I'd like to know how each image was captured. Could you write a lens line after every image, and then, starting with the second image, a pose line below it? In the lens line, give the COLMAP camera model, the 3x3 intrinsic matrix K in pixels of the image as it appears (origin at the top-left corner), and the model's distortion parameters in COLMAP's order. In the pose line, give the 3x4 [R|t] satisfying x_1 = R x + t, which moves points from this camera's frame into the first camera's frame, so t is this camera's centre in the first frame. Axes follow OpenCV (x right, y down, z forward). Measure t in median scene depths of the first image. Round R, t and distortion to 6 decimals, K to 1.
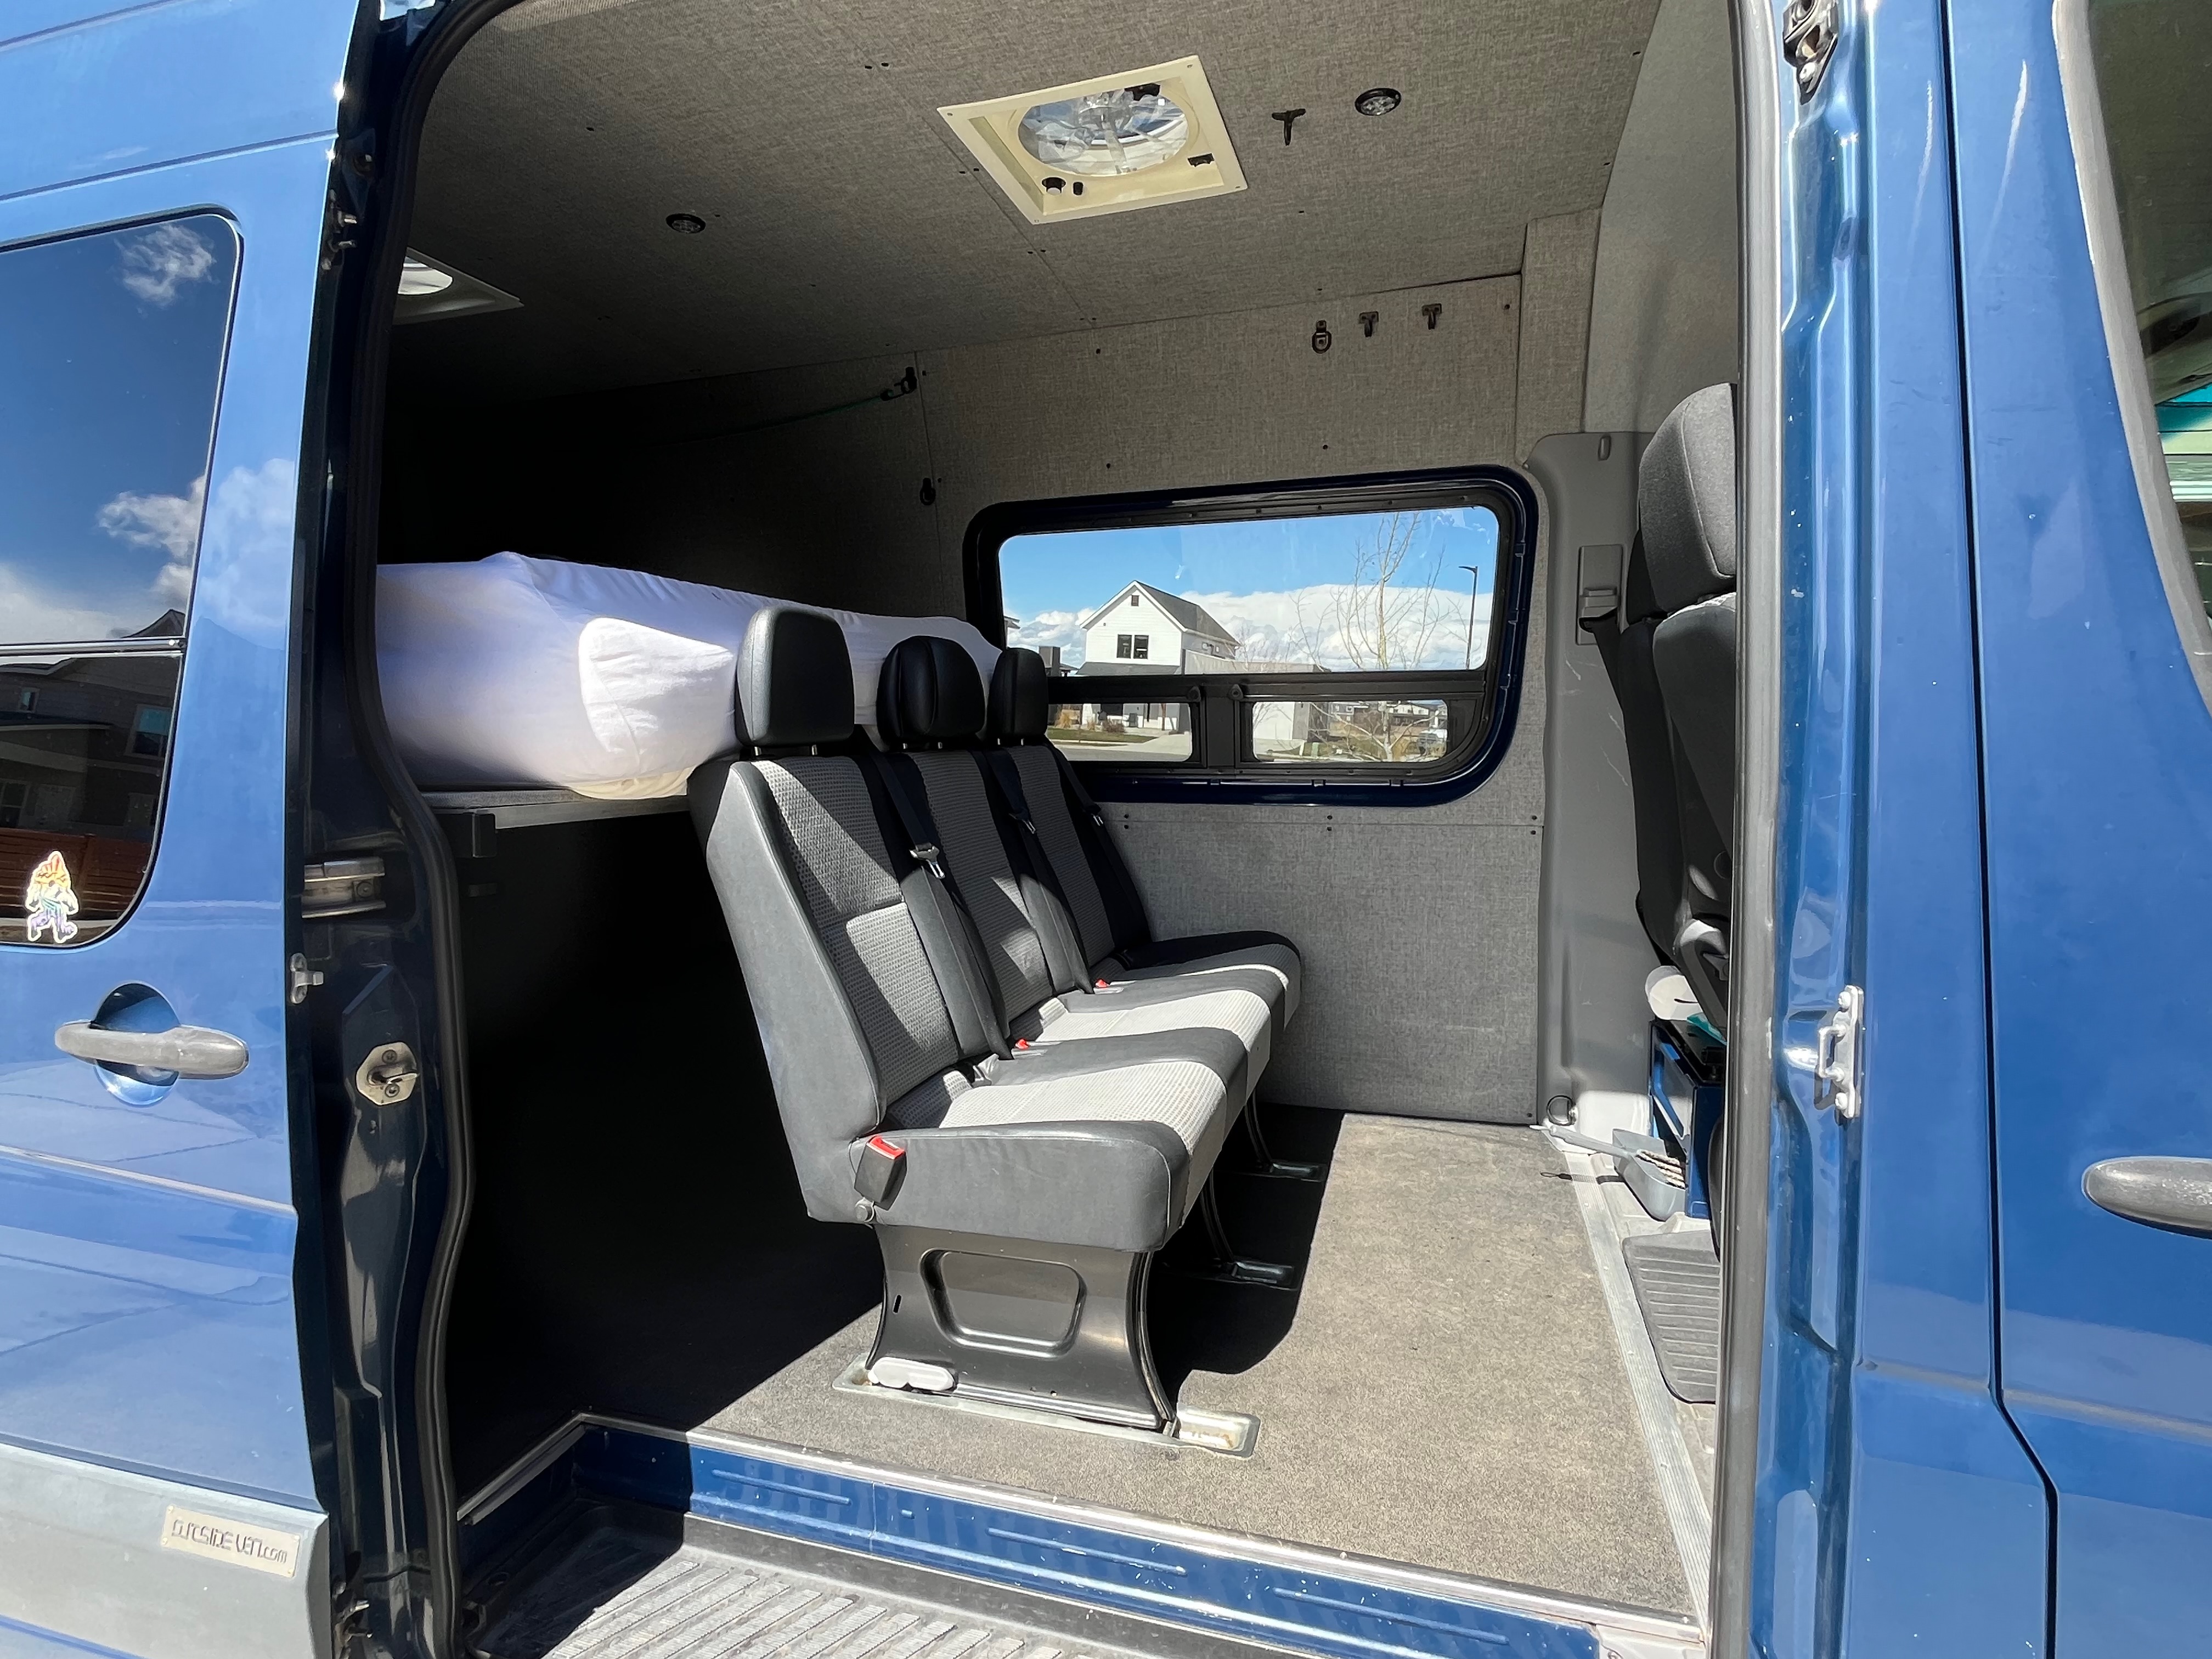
lens RADIAL K [[1094.4, 0, 1104.0], [0, 1094.4, 838.4], [0, 0, 1]] dist [-0.003237, -0.000594]
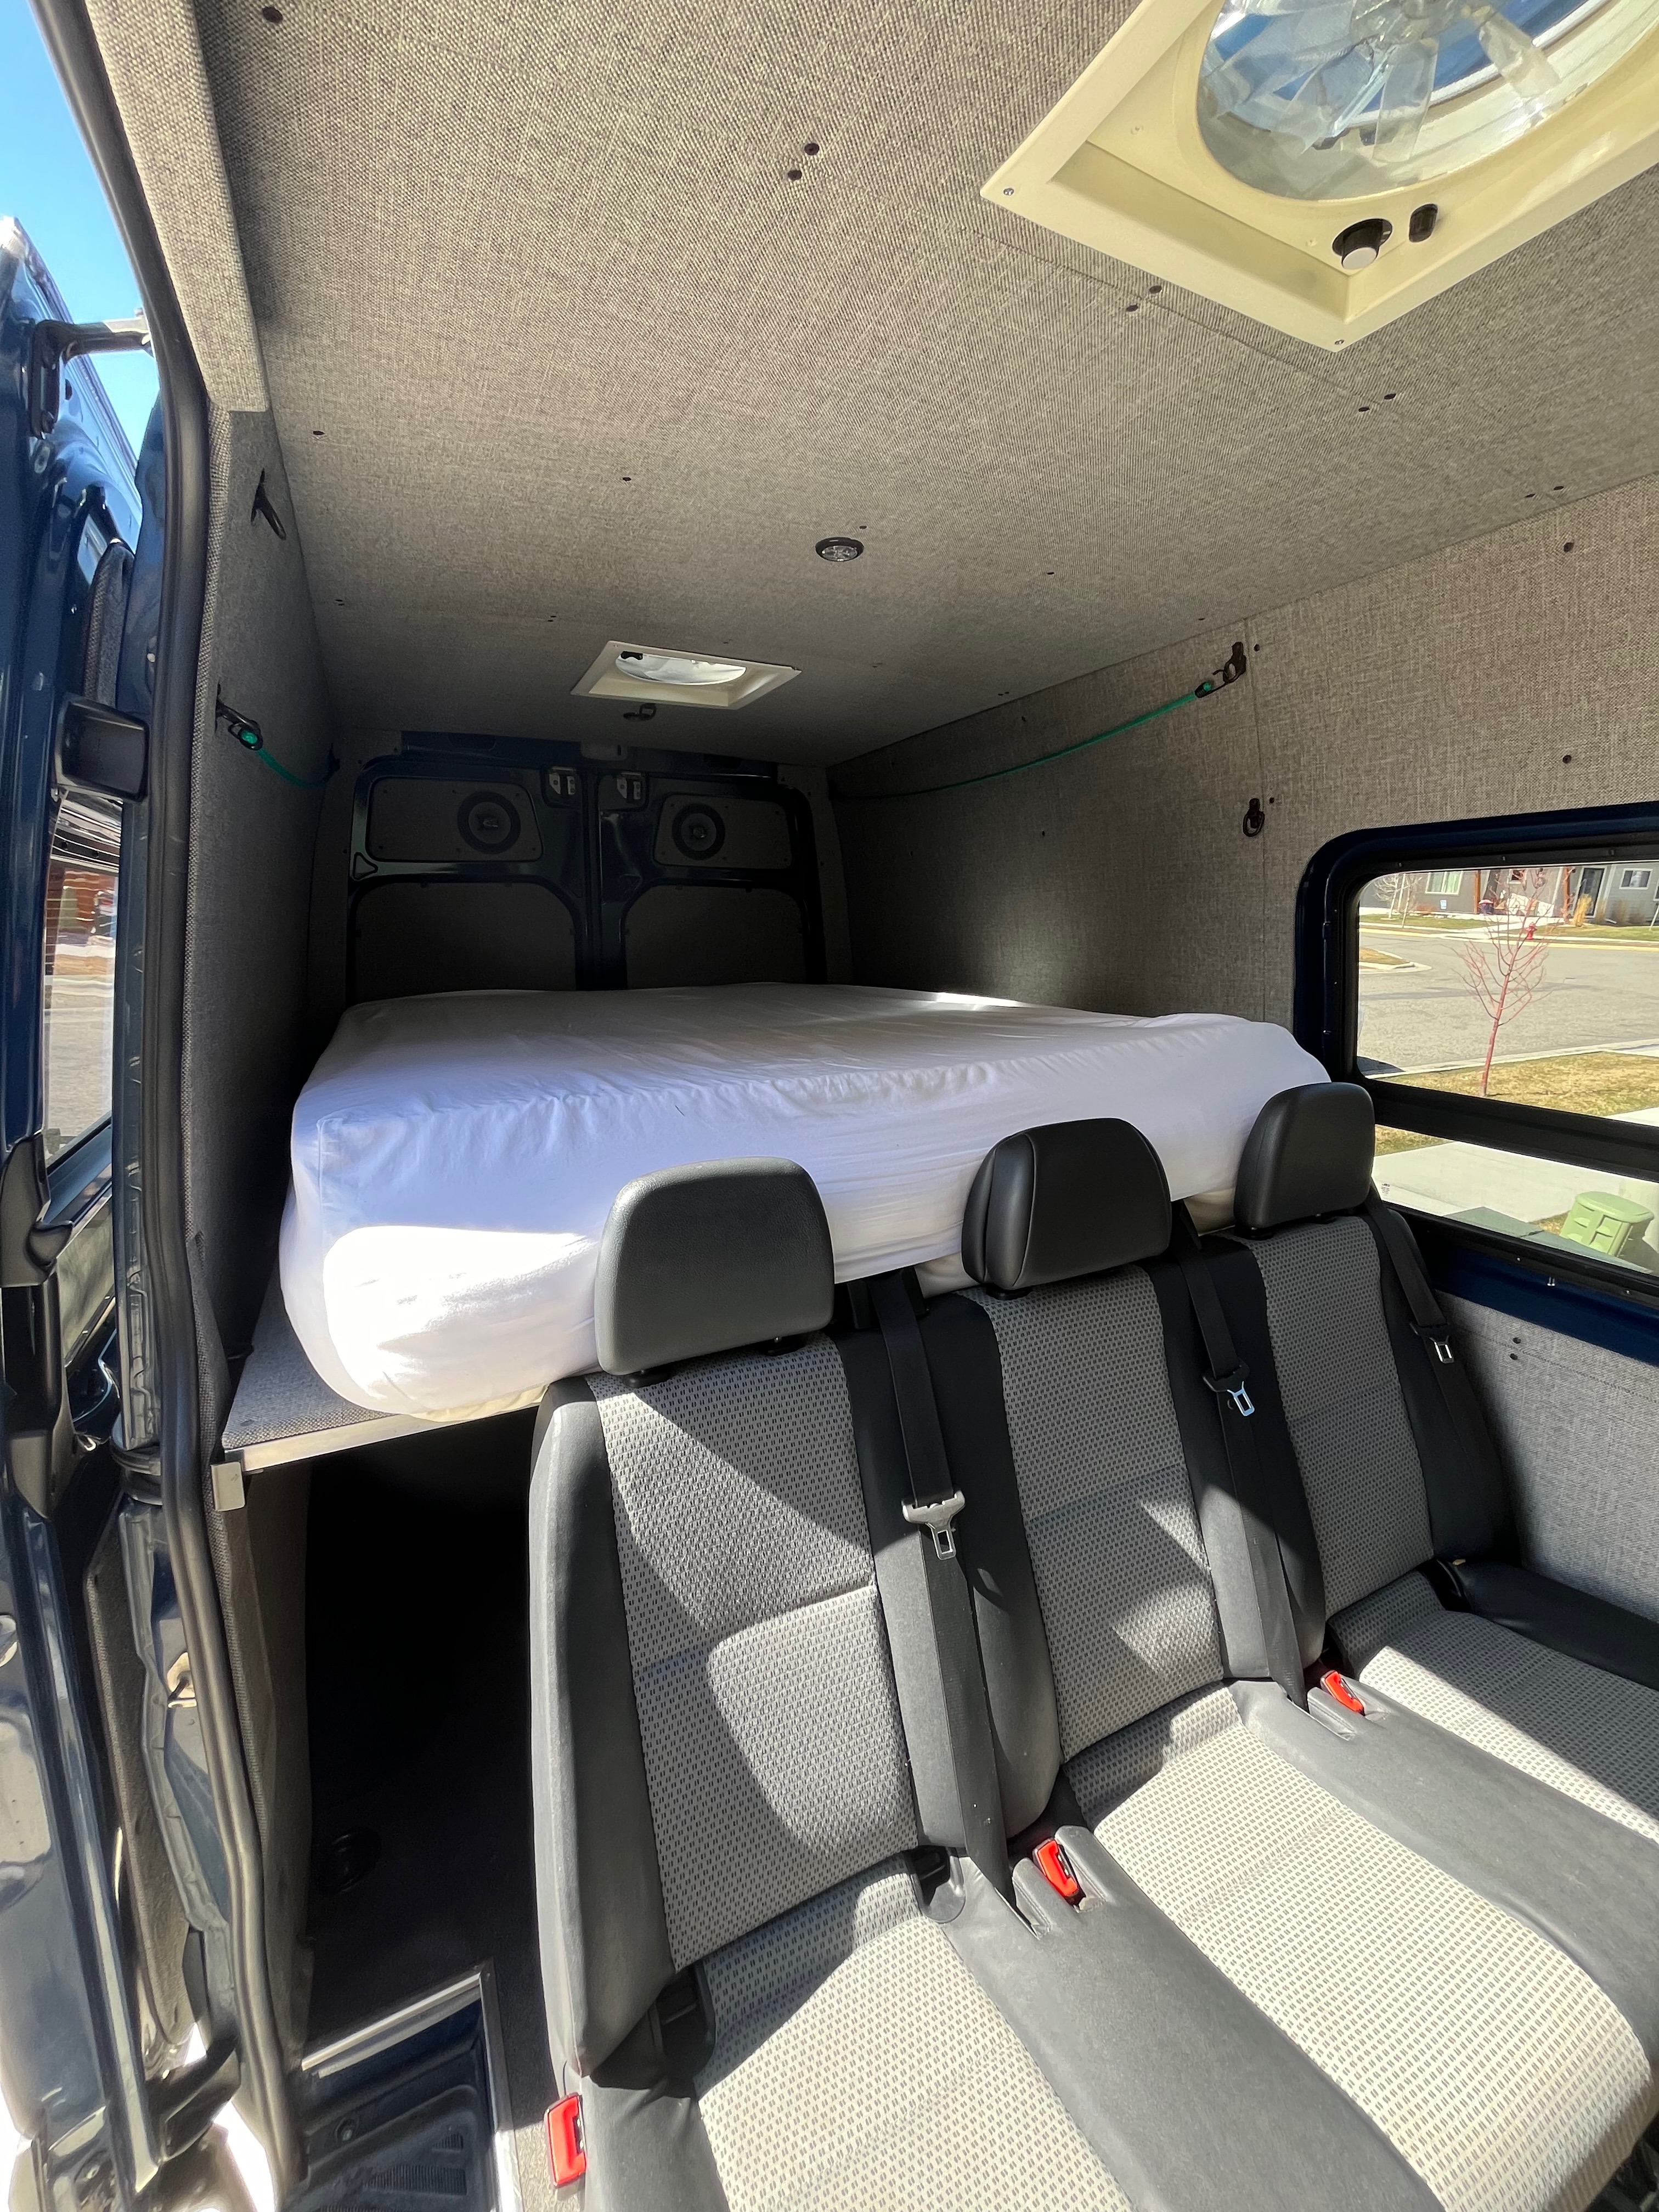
lens RADIAL K [[880.7, 0, 837.8], [0, 880.7, 1106.4], [0, 0, 1]] dist [0.000713, -0.003321]
pose [[0.695166, 0.156185, -0.701676, 0.091415], [-0.080197, 0.986868, 0.140213, -0.210989], [0.714361, -0.041199, 0.698563, 0.442040]]
